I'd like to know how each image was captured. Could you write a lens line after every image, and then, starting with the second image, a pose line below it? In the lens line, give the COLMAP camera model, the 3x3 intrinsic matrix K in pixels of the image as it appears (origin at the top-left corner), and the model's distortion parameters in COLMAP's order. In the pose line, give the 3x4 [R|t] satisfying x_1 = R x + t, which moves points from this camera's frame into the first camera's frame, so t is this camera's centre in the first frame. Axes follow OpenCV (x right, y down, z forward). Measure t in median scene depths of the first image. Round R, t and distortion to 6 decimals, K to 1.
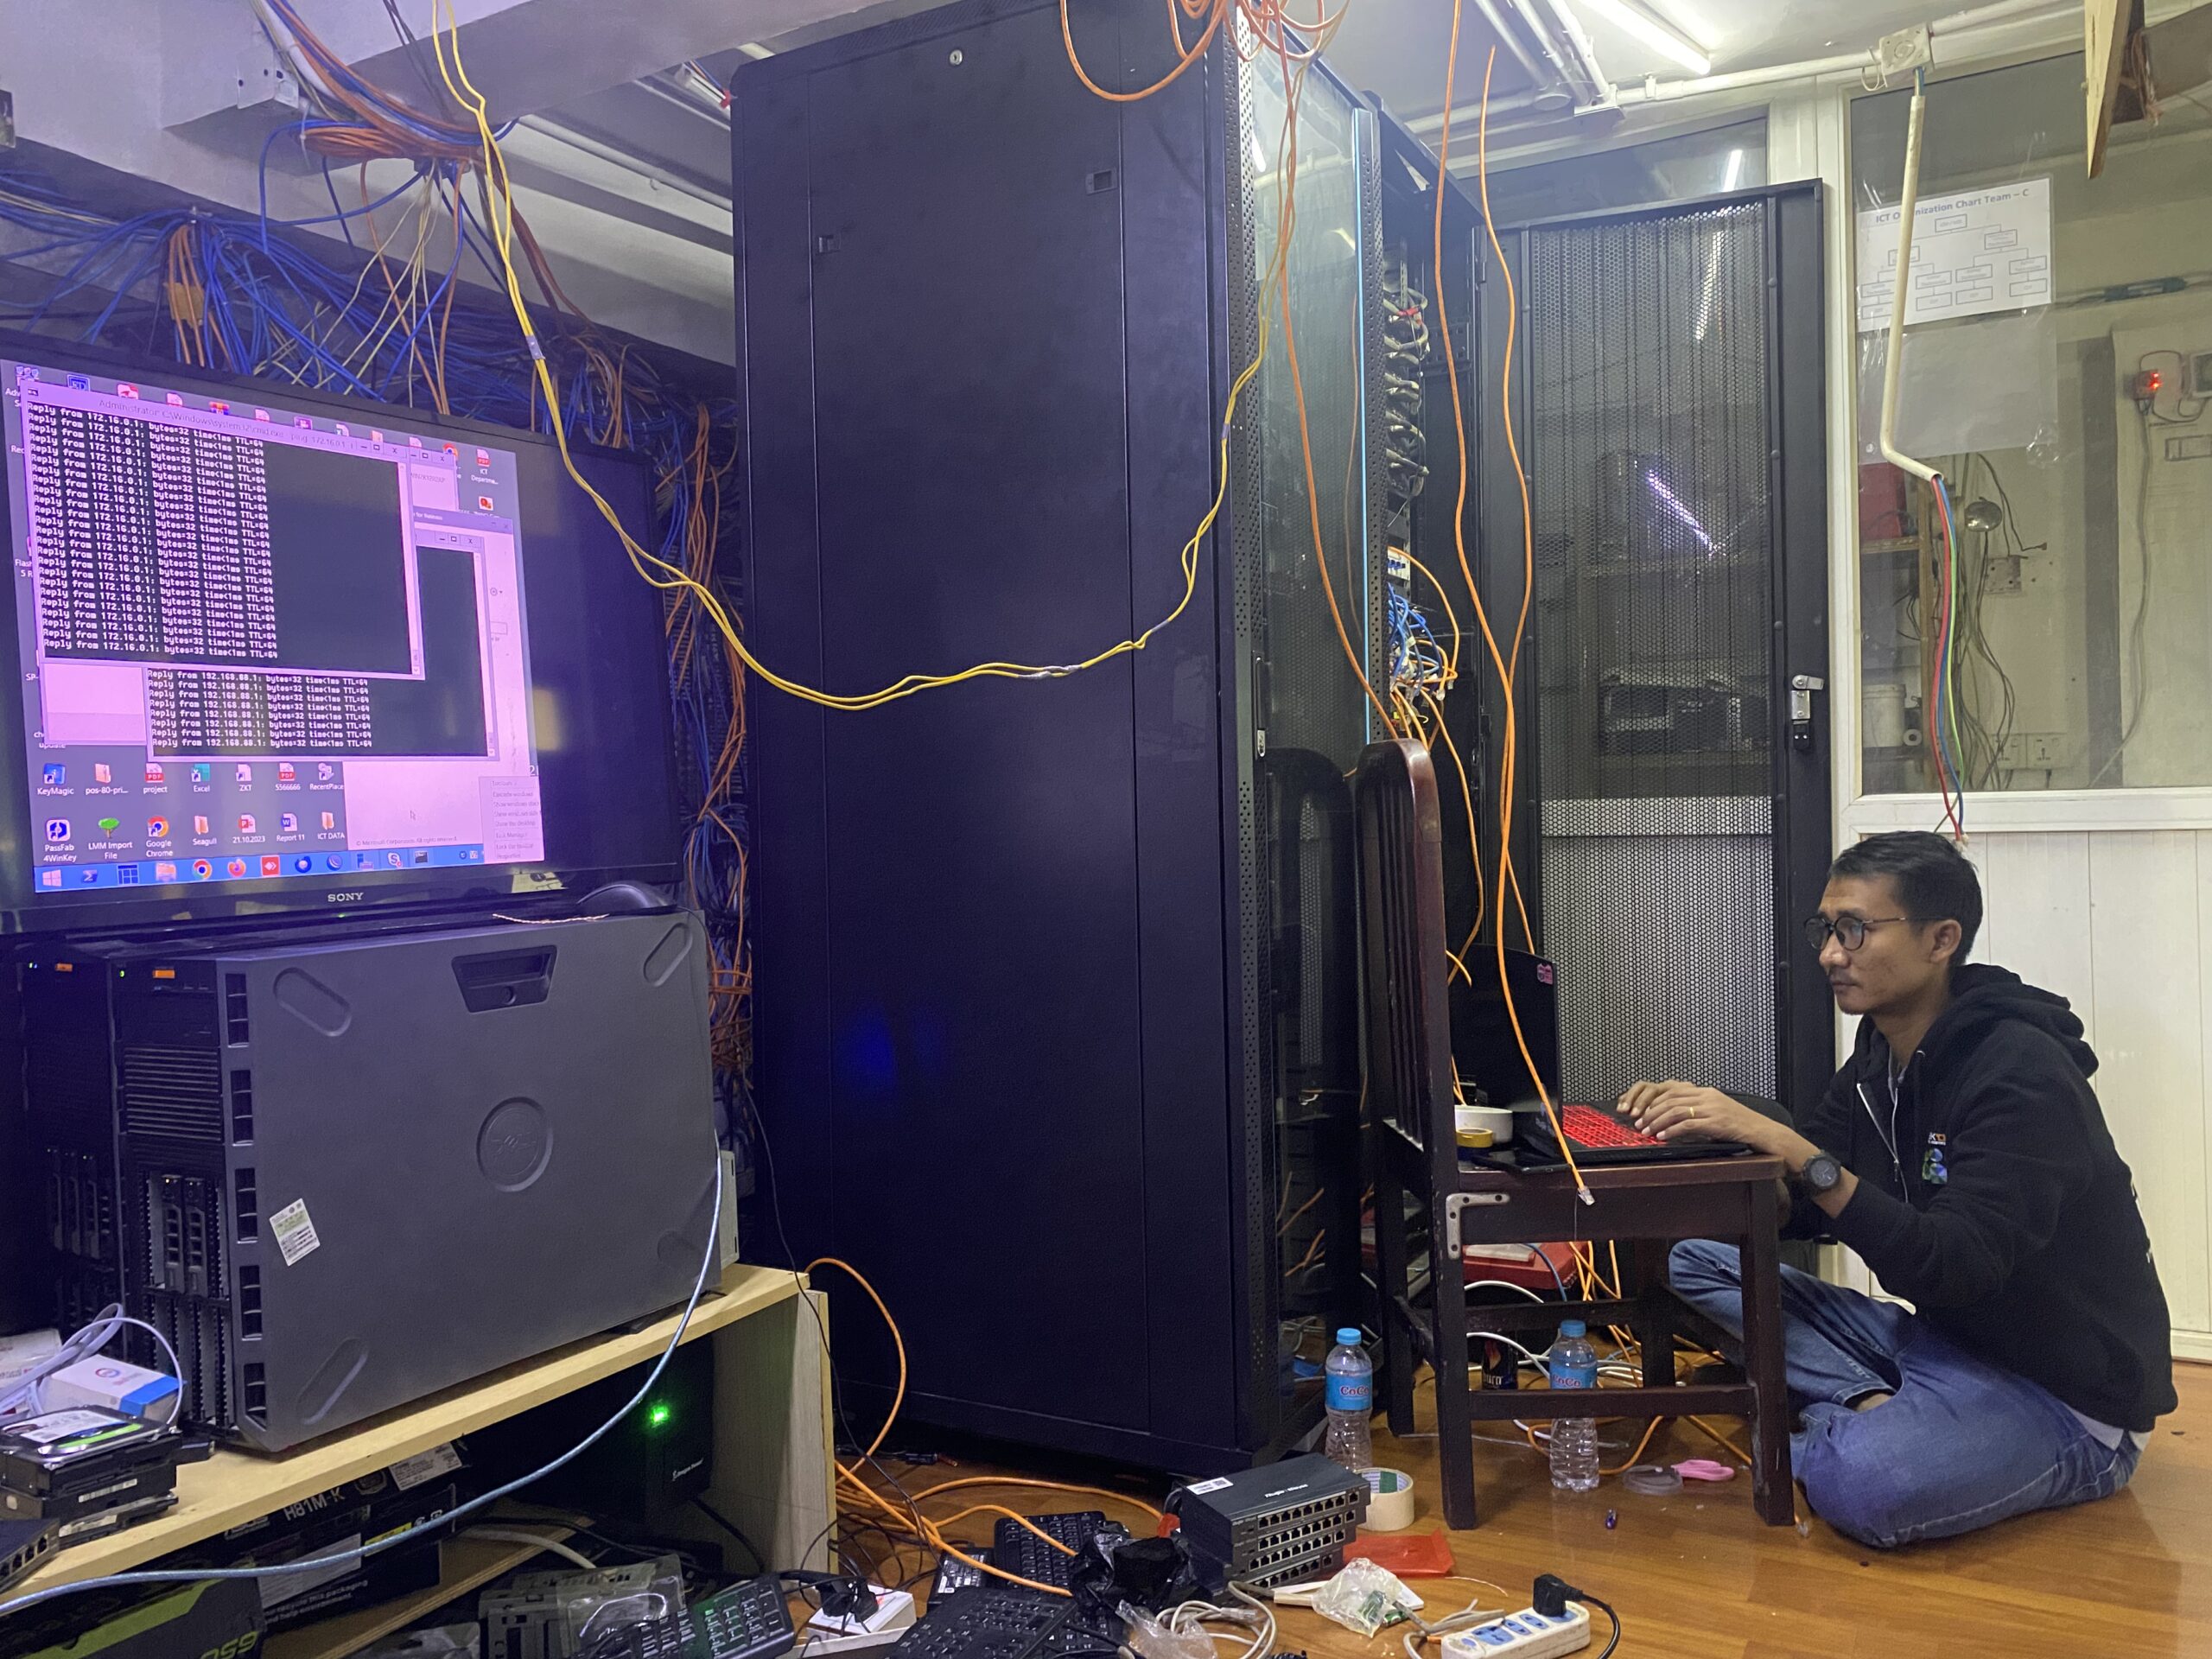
lens RADIAL K [[1728.8, 0, 1106.0], [0, 1728.8, 829.5], [0, 0, 1]] dist [0.019733, 0.001619]
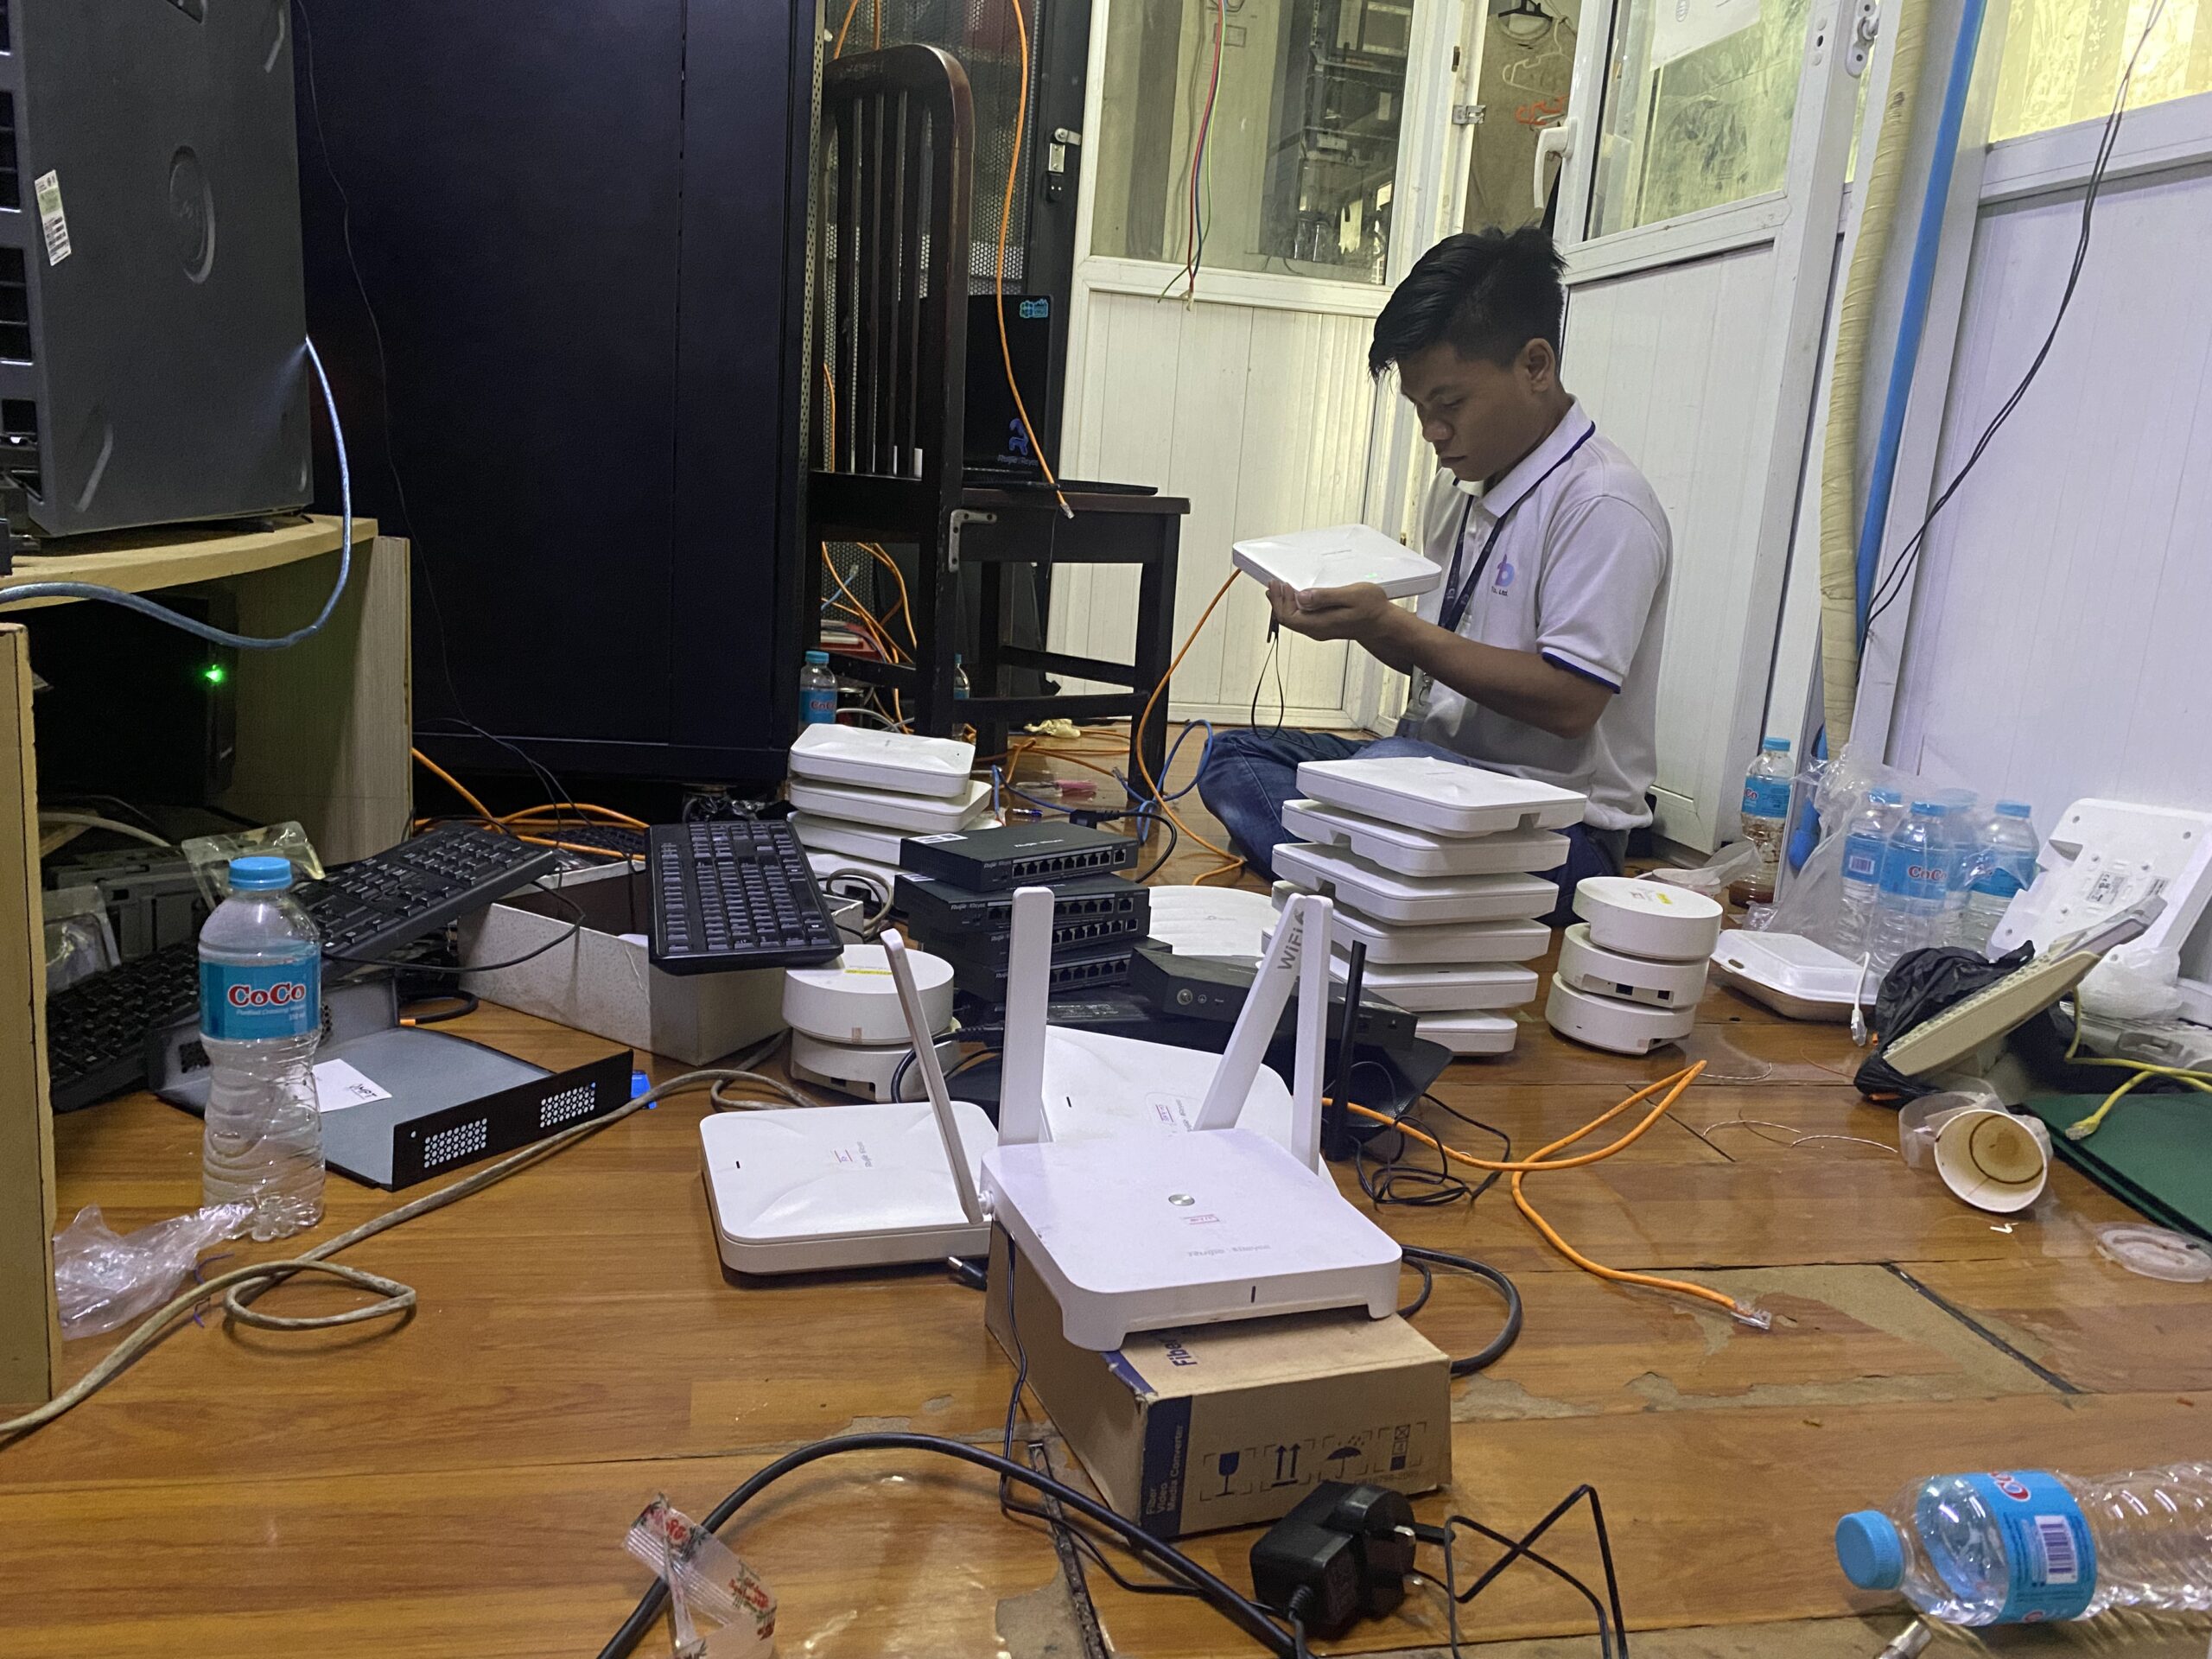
lens RADIAL K [[1728.8, 0, 1106.0], [0, 1728.8, 829.5], [0, 0, 1]] dist [0.019733, 0.001619]
pose [[0.748811, -0.044059, 0.661317, -0.430091], [-0.084671, 0.983253, 0.161380, 0.224138], [-0.657353, -0.176838, 0.732541, 0.143085]]
